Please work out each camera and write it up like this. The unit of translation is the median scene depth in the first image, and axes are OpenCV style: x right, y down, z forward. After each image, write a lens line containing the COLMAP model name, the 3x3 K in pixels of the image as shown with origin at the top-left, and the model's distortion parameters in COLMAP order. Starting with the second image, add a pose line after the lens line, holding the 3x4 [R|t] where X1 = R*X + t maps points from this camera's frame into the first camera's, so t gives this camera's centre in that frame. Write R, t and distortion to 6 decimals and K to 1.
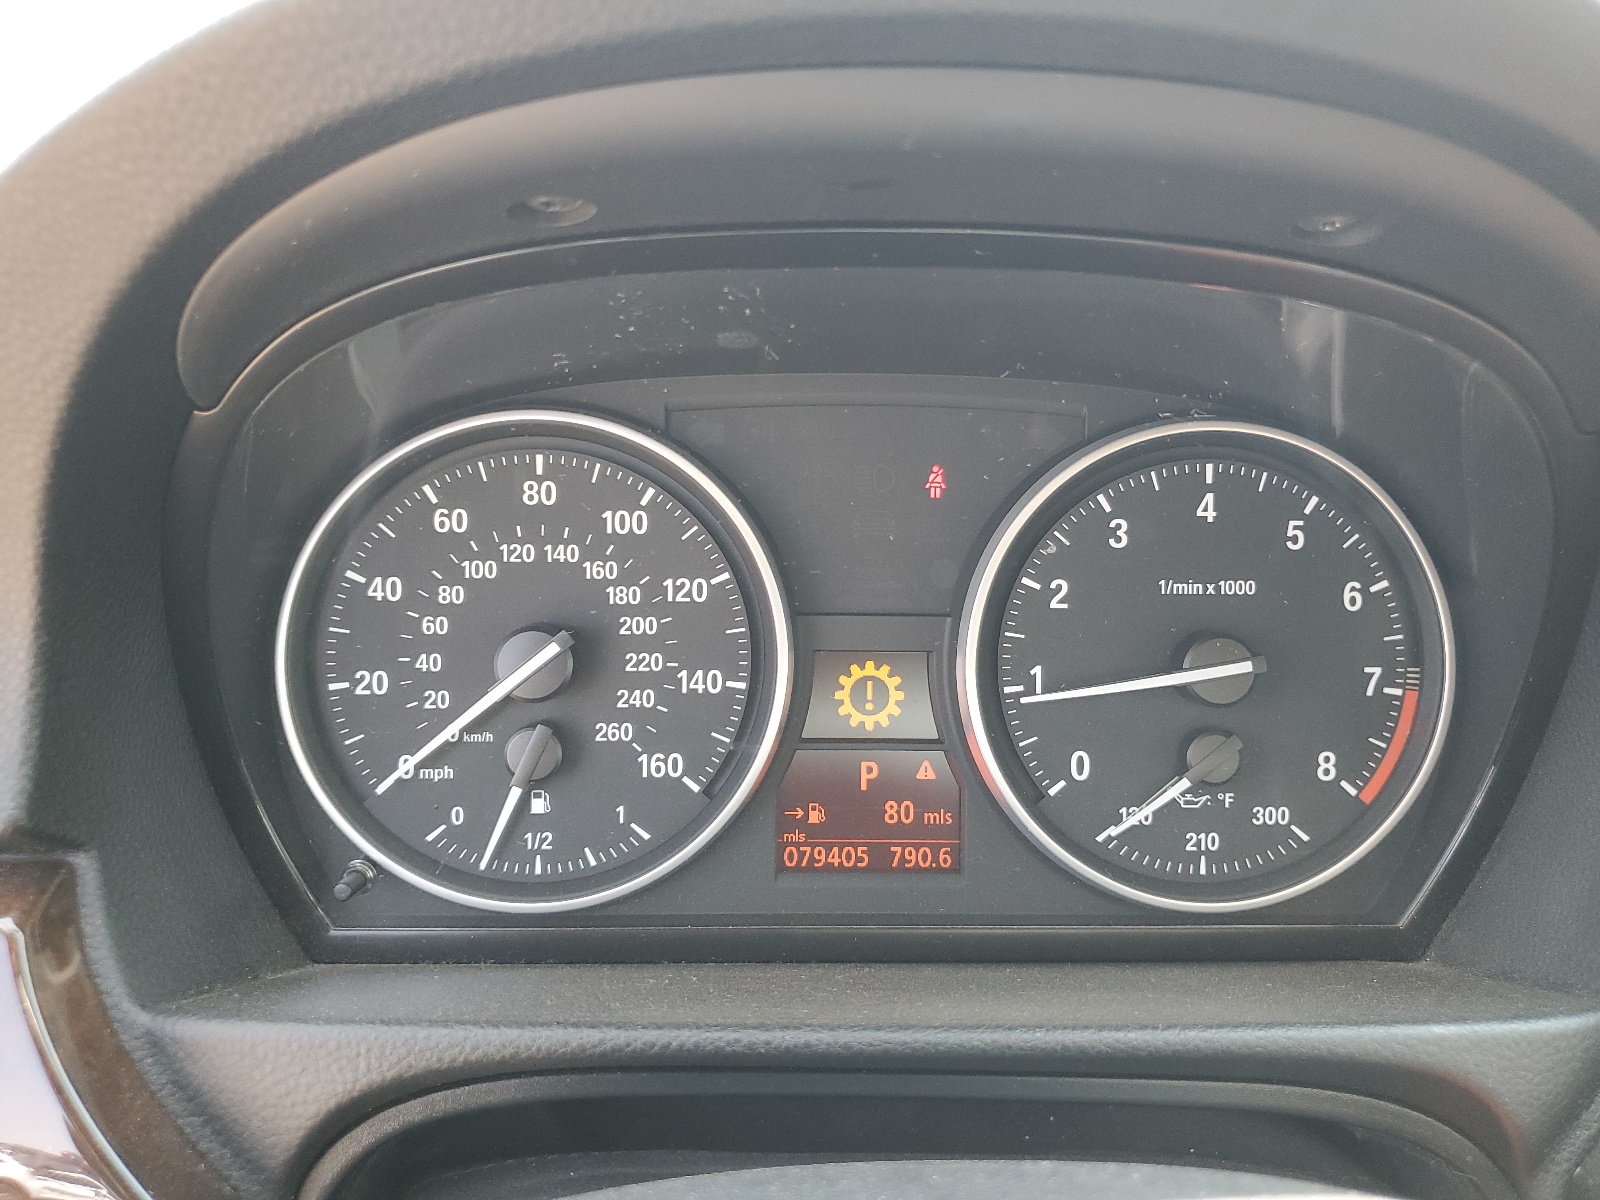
lens RADIAL K [[1209.9, 0, 799.4], [0, 1209.9, 599.1], [0, 0, 1]] dist [-0.005907, -0.000505]
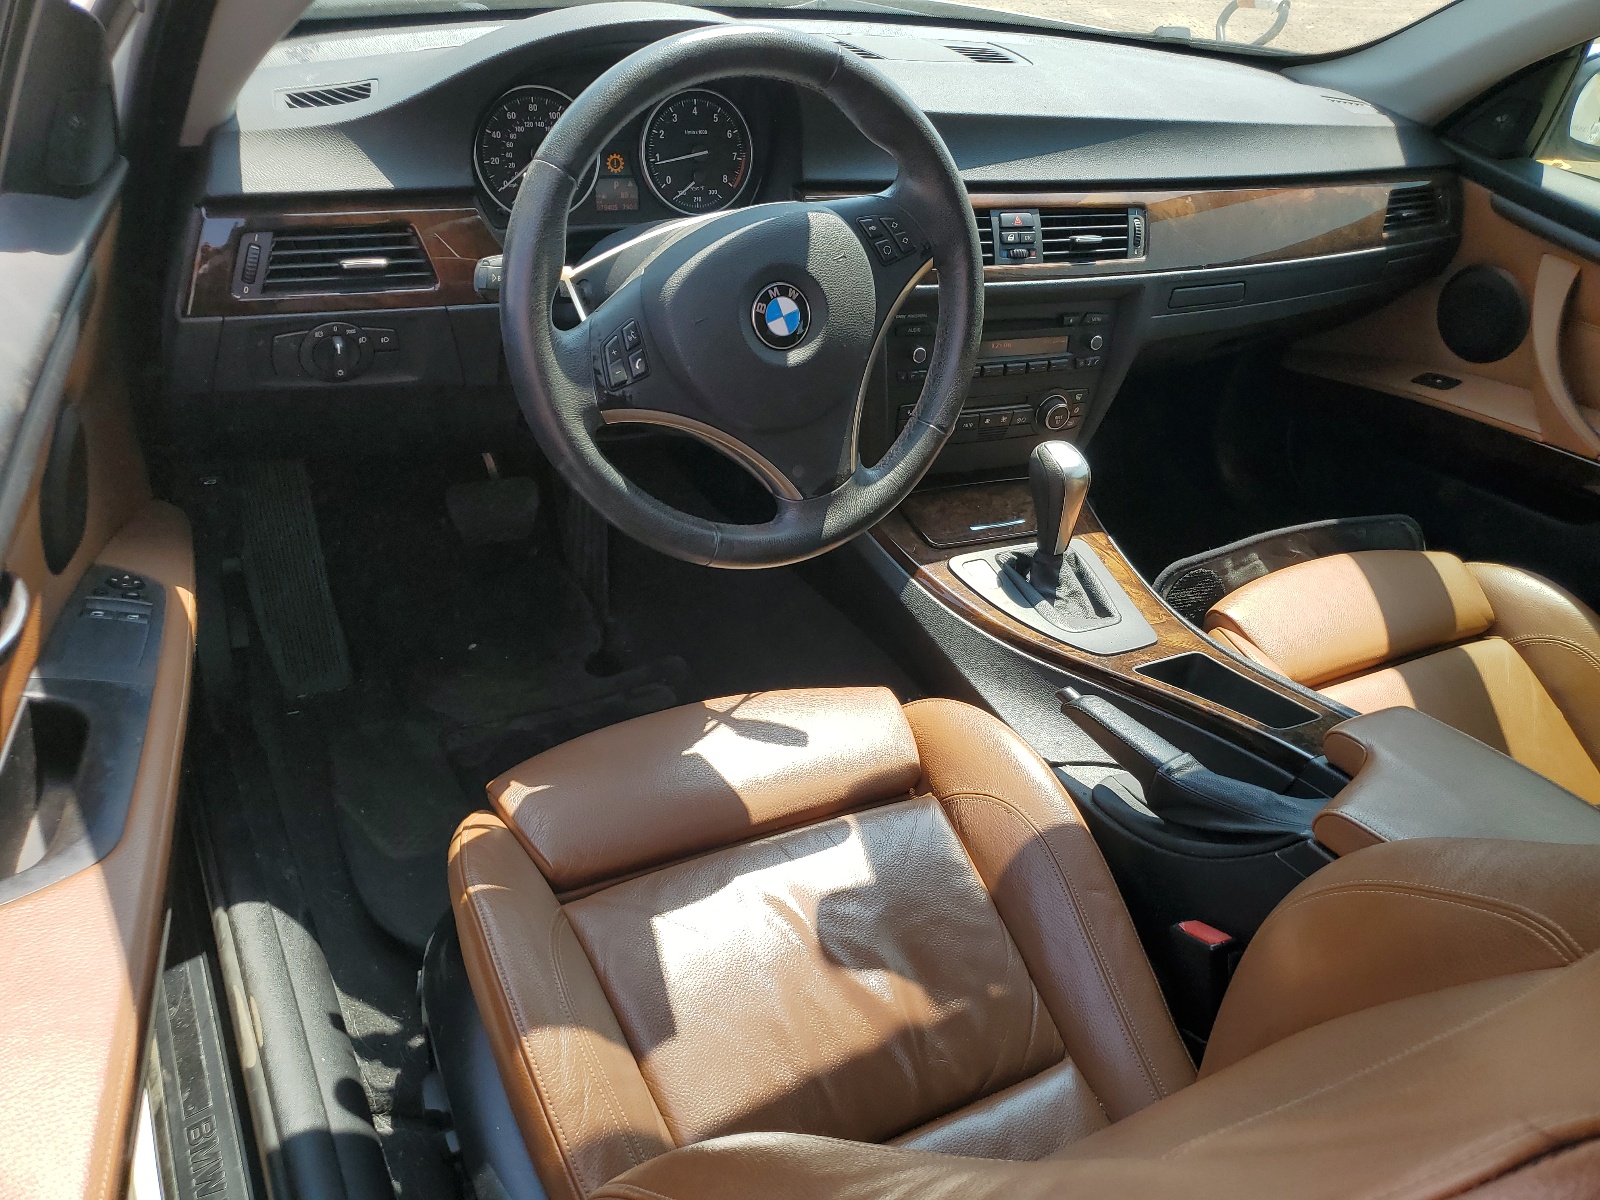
lens RADIAL K [[1209.9, 0, 798.8], [0, 1209.9, 599.9], [0, 0, 1]] dist [-0.005907, -0.000505]
pose [[0.898761, -0.166871, 0.405442, -1.272032], [0.016552, 0.936993, 0.348955, 0.052046], [-0.438127, -0.306916, 0.844895, -3.090383]]
